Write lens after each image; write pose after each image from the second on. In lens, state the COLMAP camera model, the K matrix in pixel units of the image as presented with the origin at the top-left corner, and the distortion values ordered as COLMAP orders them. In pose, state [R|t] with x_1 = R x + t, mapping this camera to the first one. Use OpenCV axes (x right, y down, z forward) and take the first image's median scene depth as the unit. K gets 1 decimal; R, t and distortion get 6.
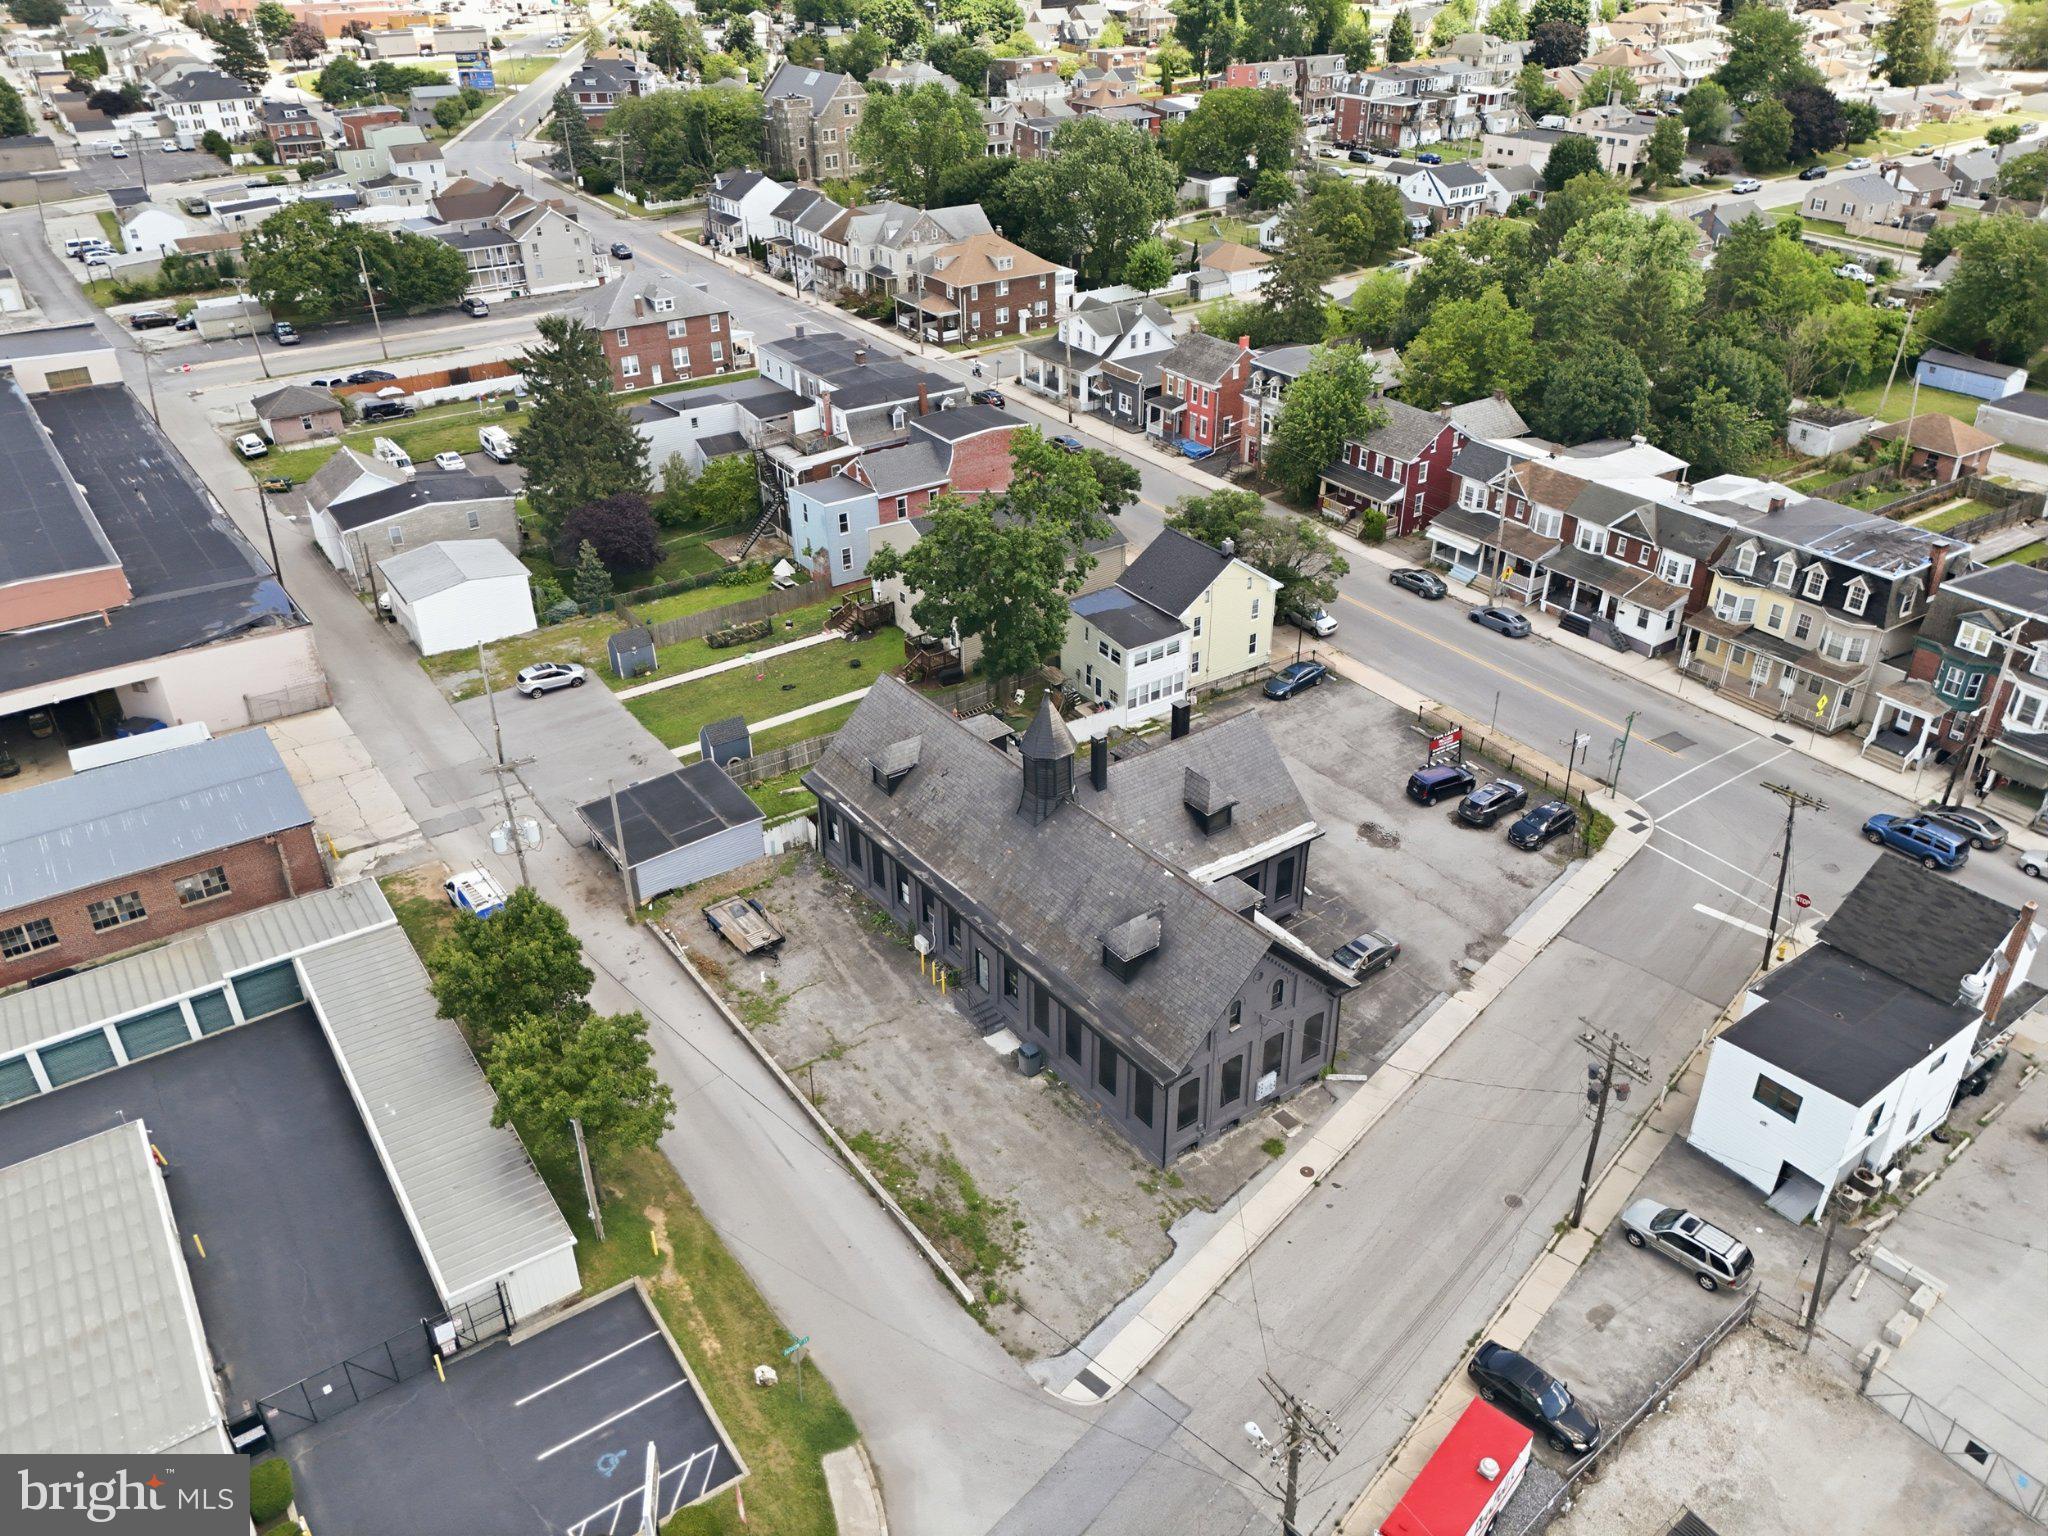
lens RADIAL K [[1506.9, 0, 1028.8], [0, 1506.9, 765.2], [0, 0, 1]] dist [0.074633, -0.065727]
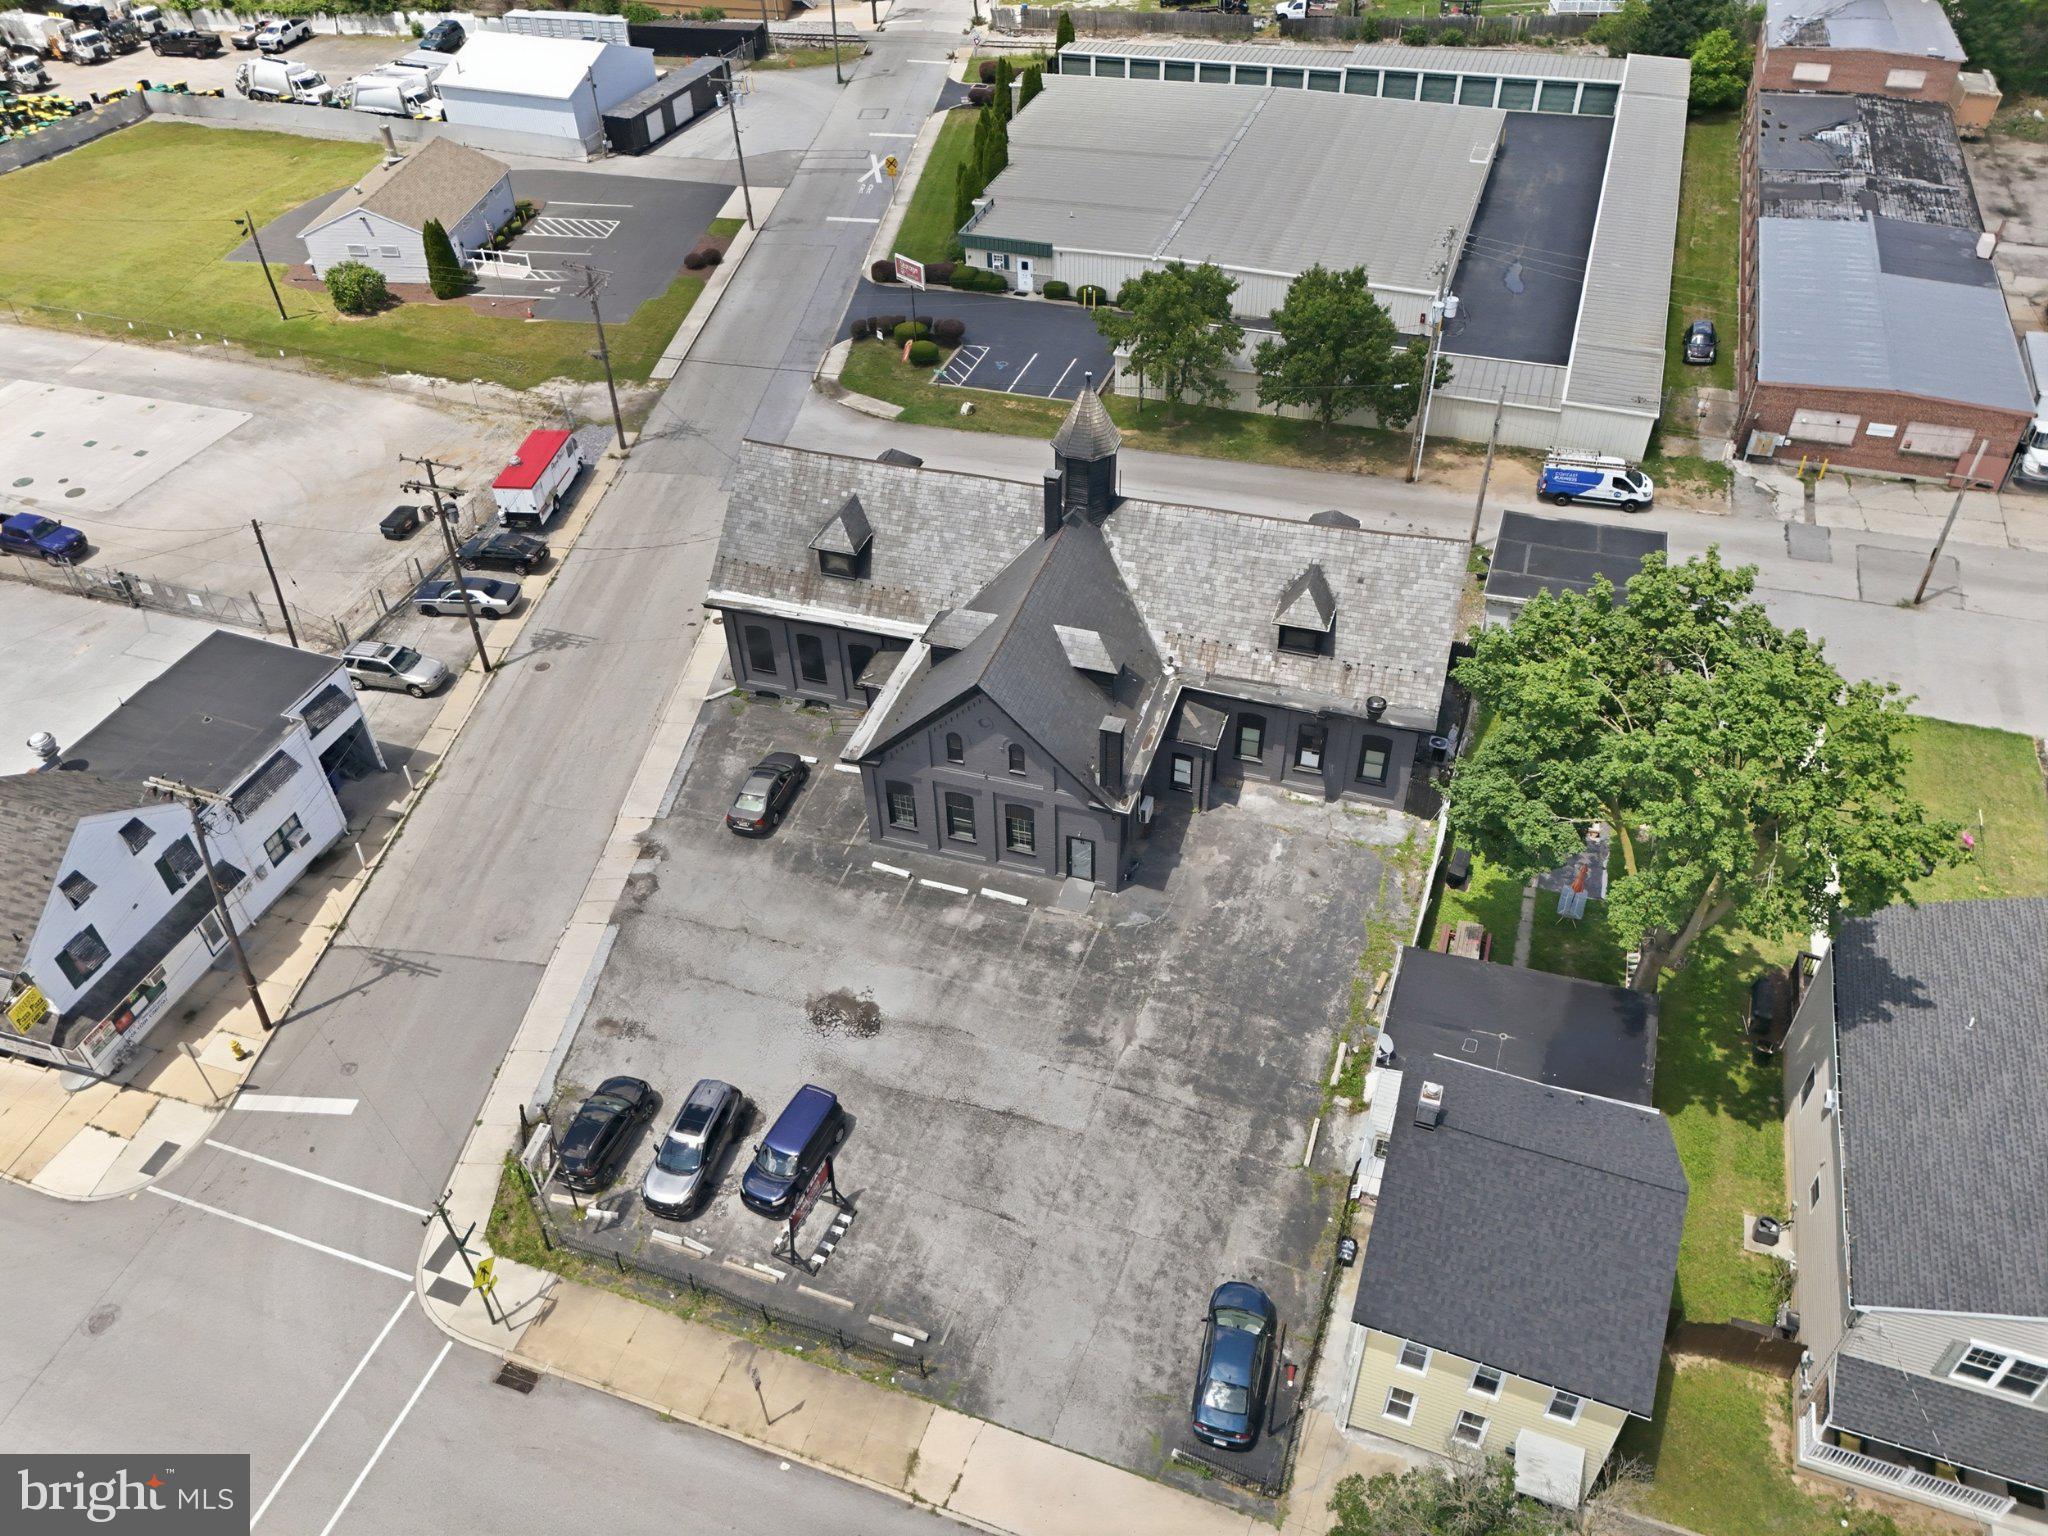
lens RADIAL K [[1506.9, 0, 1028.8], [0, 1506.9, 765.2], [0, 0, 1]] dist [0.074633, -0.065727]
pose [[-0.803945, 0.411634, -0.429220, 0.371291], [-0.271490, 0.388108, 0.880718, -0.528394], [0.529117, 0.824578, -0.200263, 1.013397]]
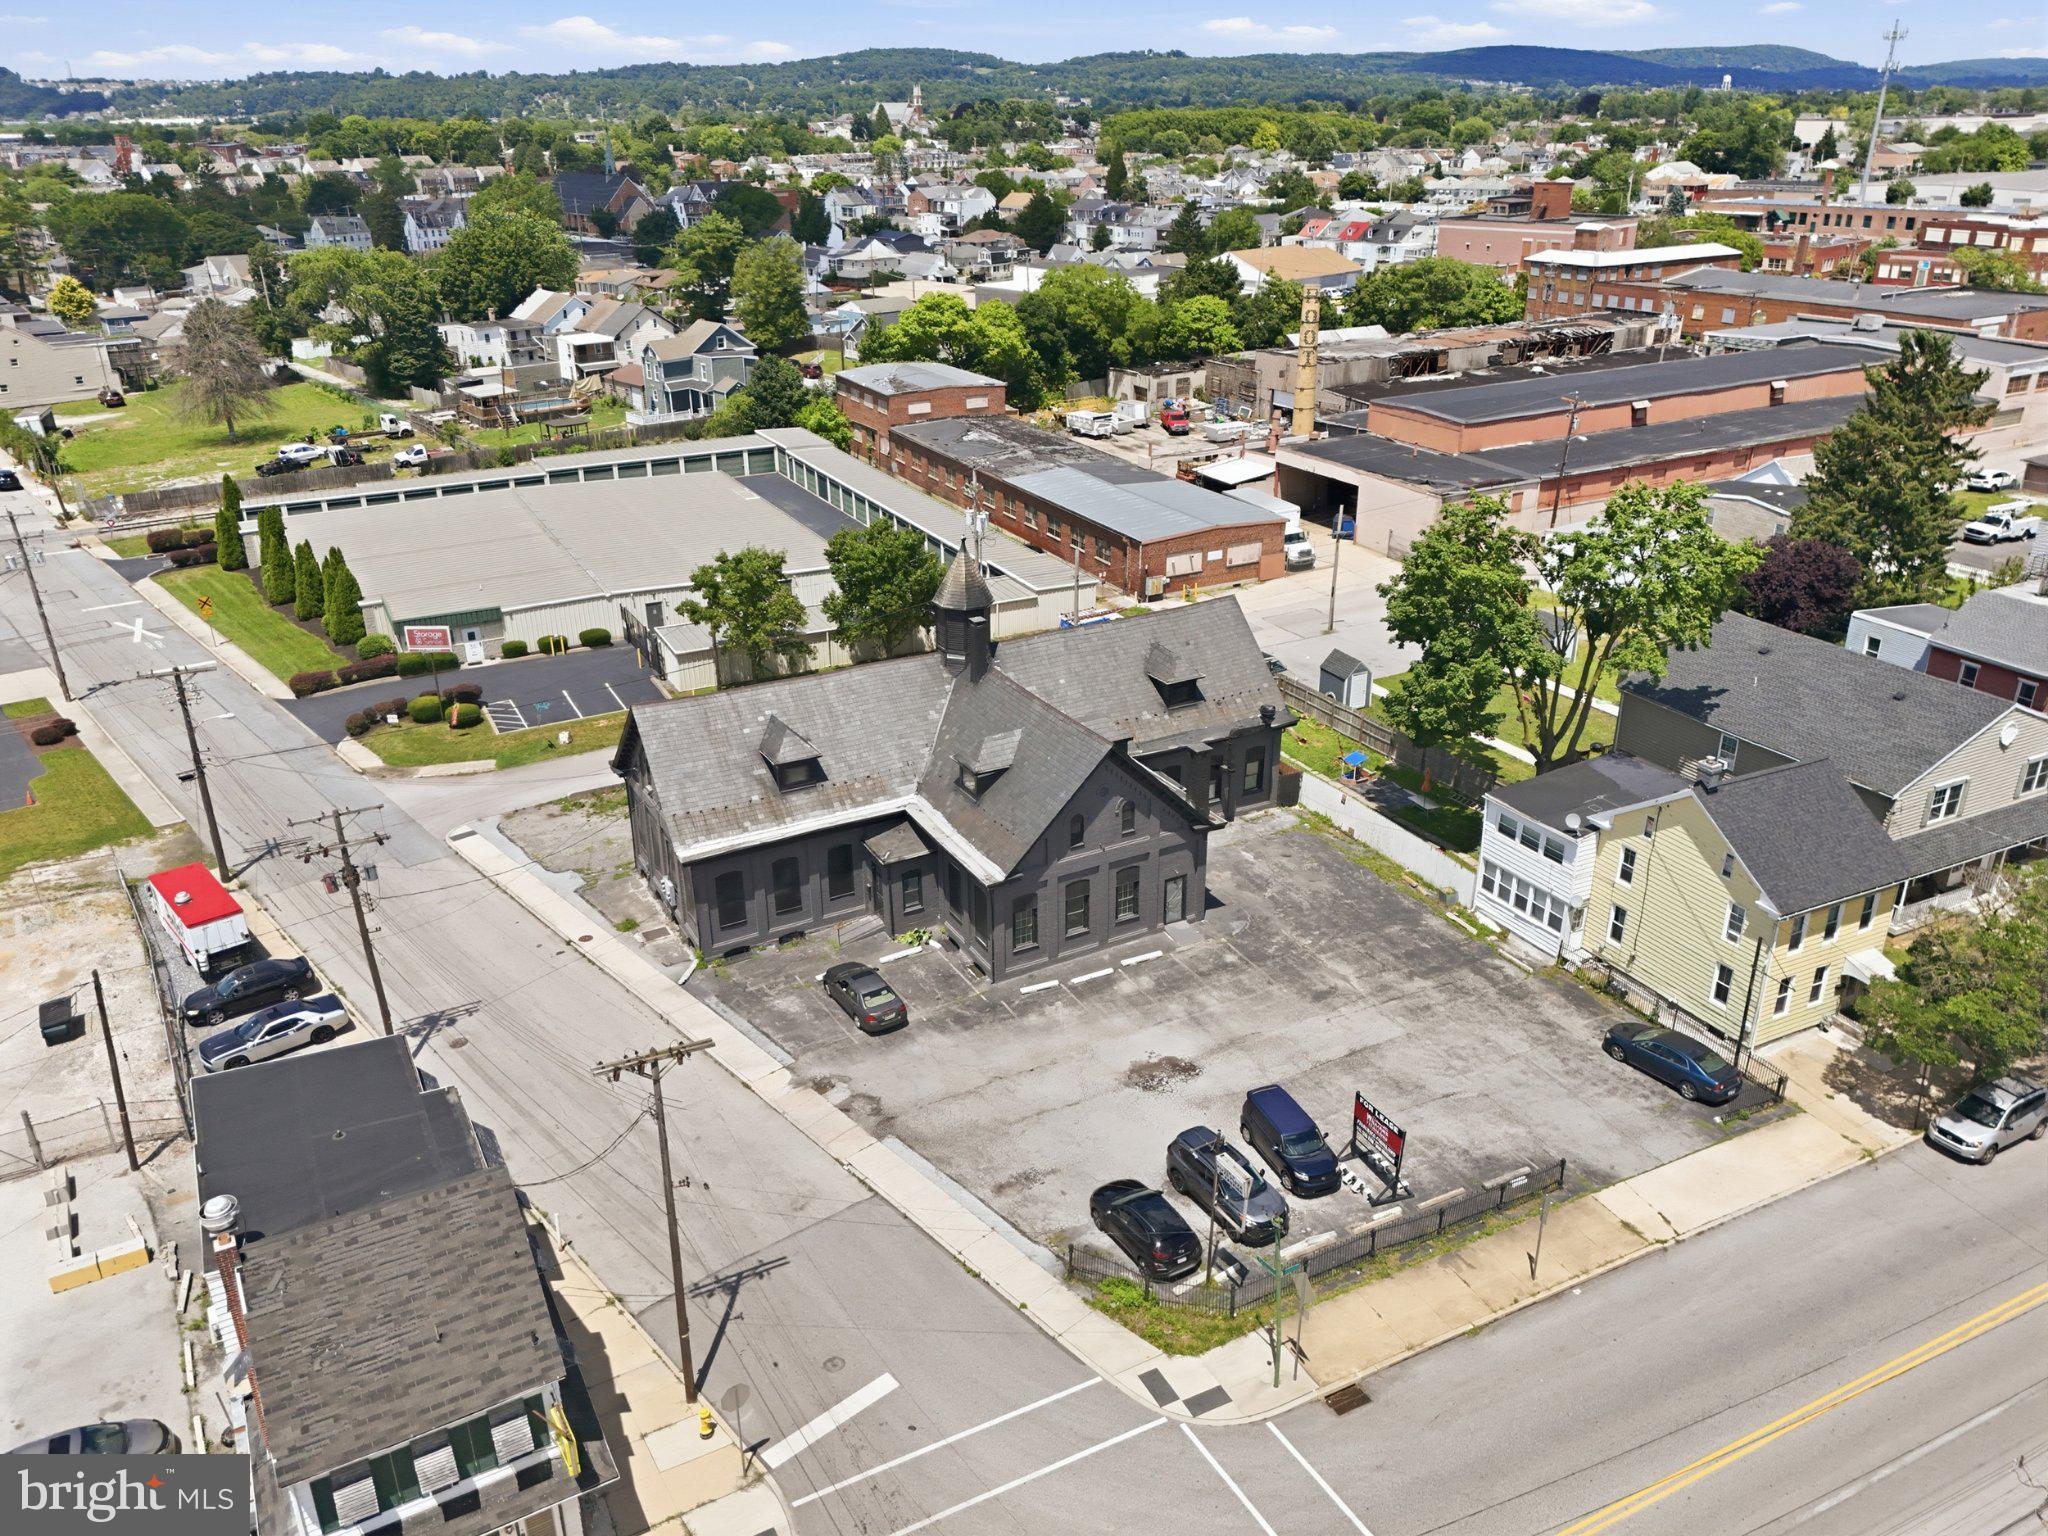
lens RADIAL K [[1505.8, 0, 1027.1], [0, 1505.8, 762.6], [0, 0, 1]] dist [0.078923, -0.080467]
pose [[-0.124477, 0.406161, -0.905284, 0.717809], [-0.491972, 0.767065, 0.411795, -0.272003], [0.861667, 0.496633, 0.104338, 0.767963]]
